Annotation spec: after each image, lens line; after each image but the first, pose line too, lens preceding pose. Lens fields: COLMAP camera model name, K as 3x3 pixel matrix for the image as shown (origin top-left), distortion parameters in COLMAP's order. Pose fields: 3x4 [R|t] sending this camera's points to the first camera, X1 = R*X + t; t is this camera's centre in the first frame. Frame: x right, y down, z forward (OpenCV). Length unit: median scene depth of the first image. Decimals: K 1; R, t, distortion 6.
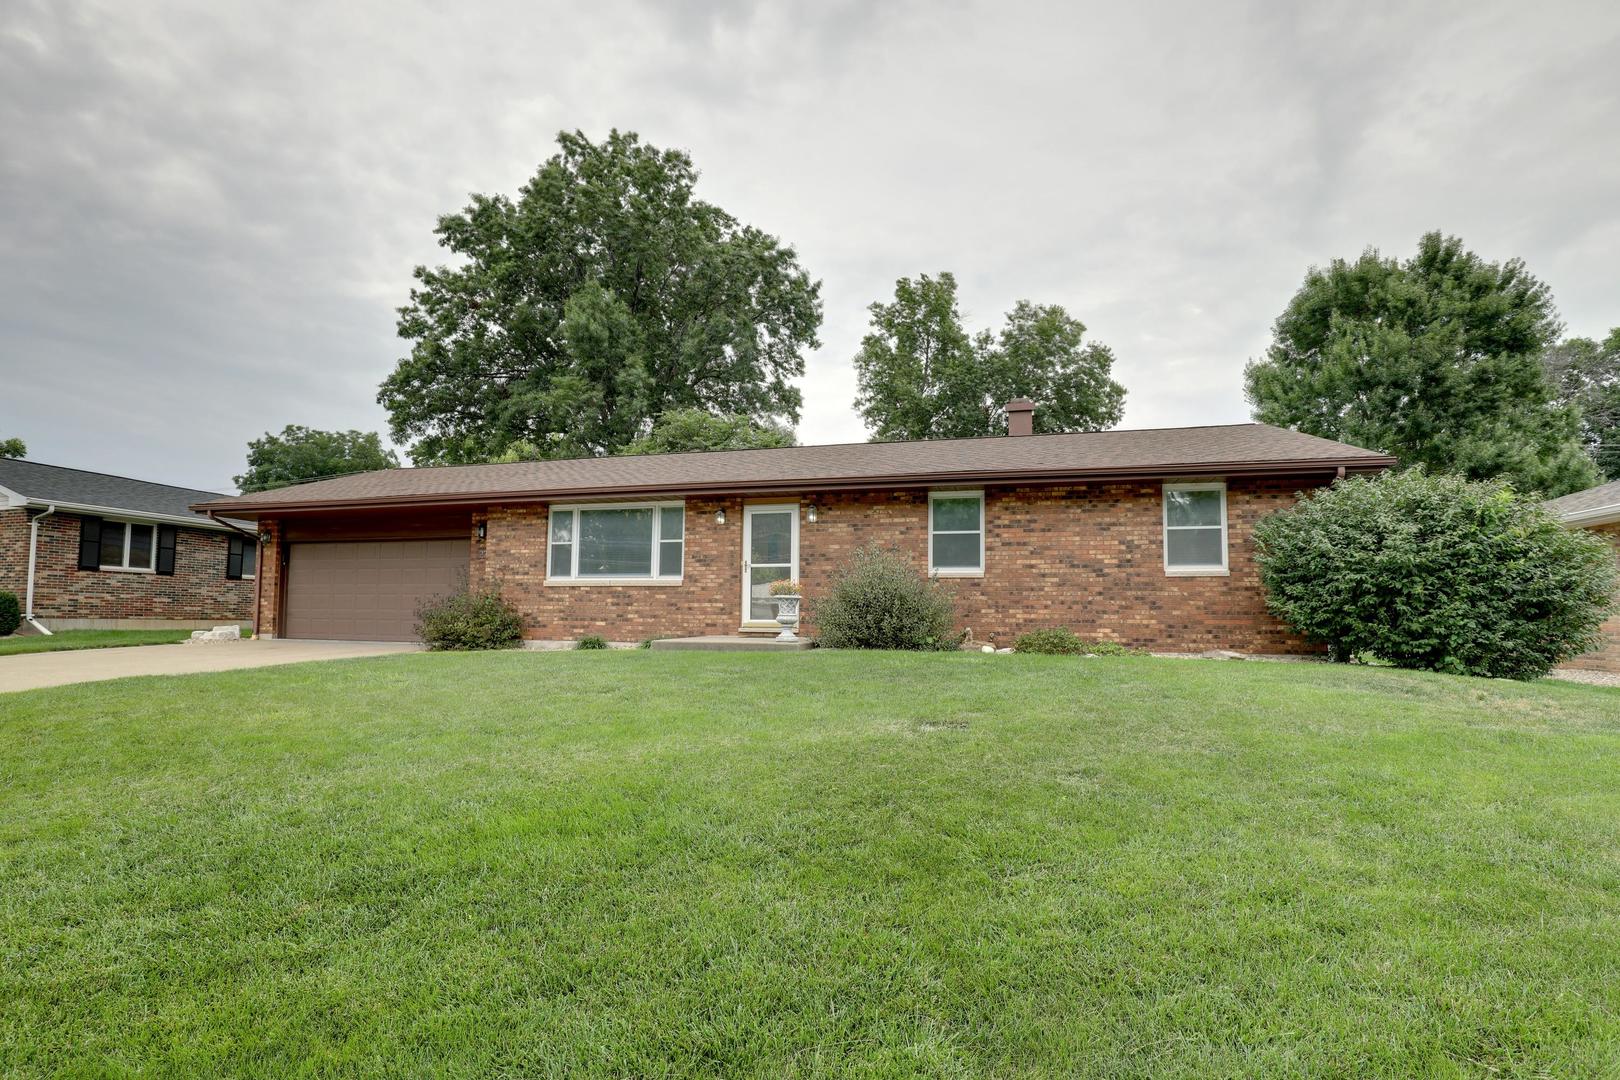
lens RADIAL K [[735.3, 0, 810.0], [0, 735.3, 540.0], [0, 0, 1]] dist [-0.048886, 0.010479]
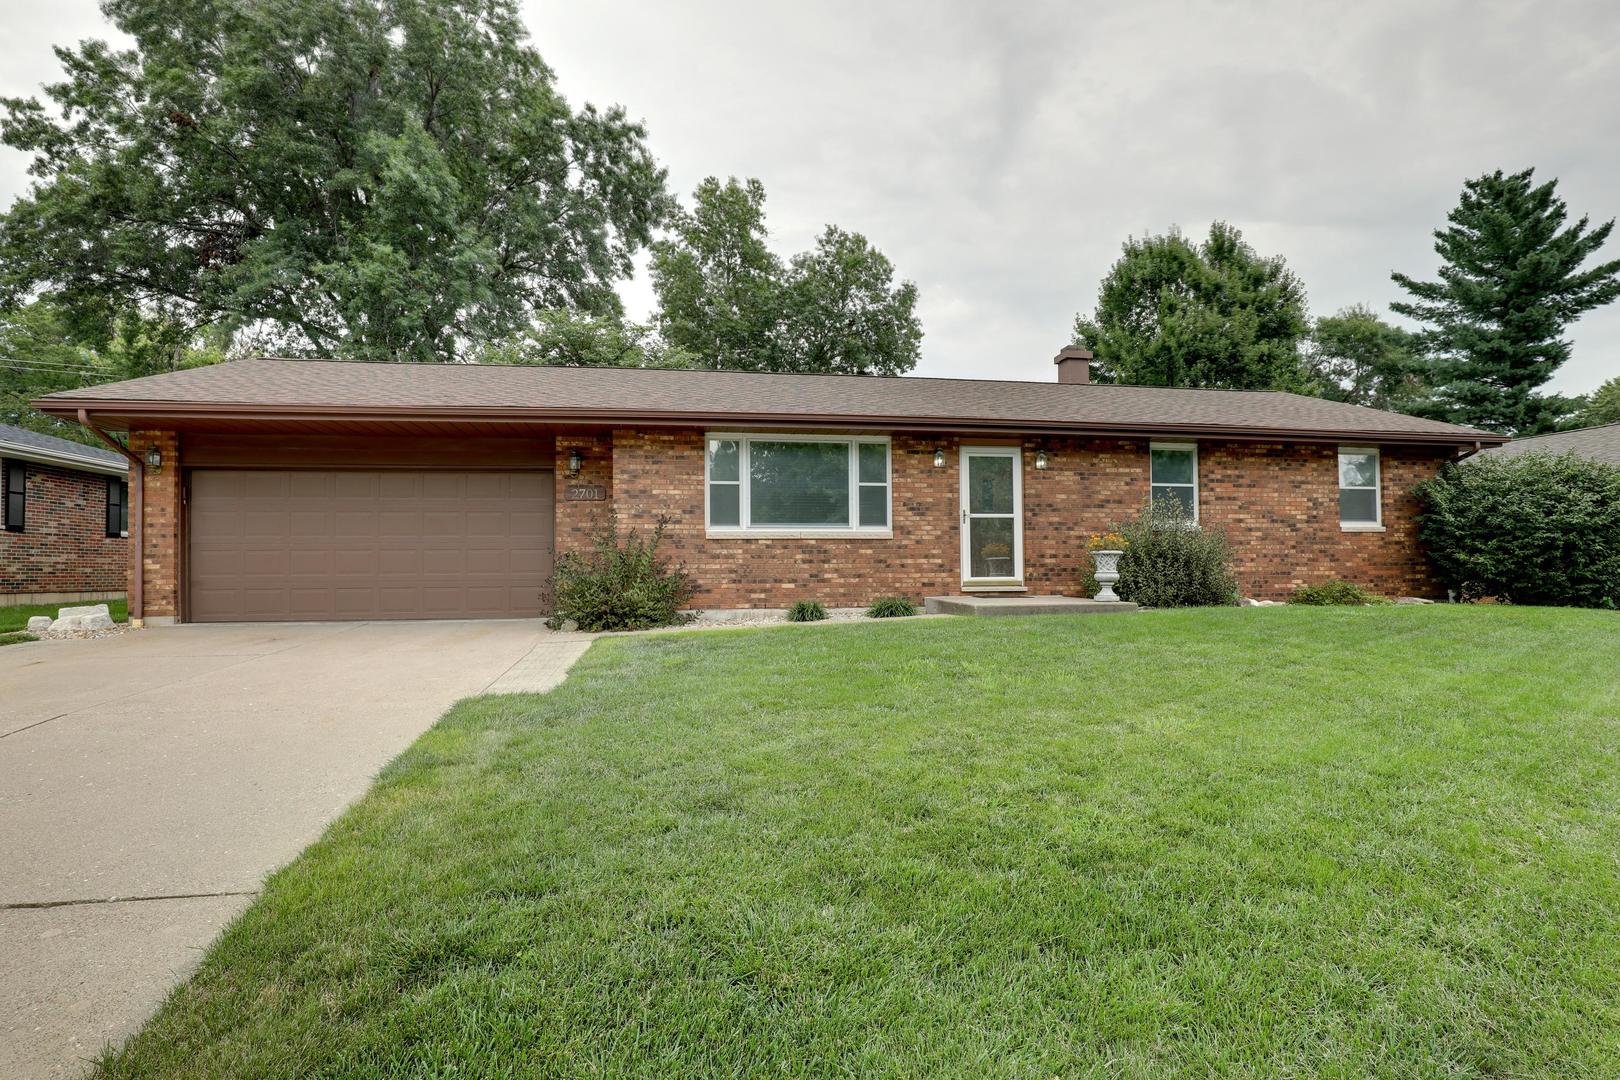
lens RADIAL K [[819.6, 0, 810.0], [0, 819.6, 540.0], [0, 0, 1]] dist [-0.043127, 0.000448]
pose [[0.912190, -0.000498, 0.409766, -0.644977], [-0.029346, 0.997352, 0.066540, 0.004522], [-0.408714, -0.072722, 0.909760, 0.188299]]
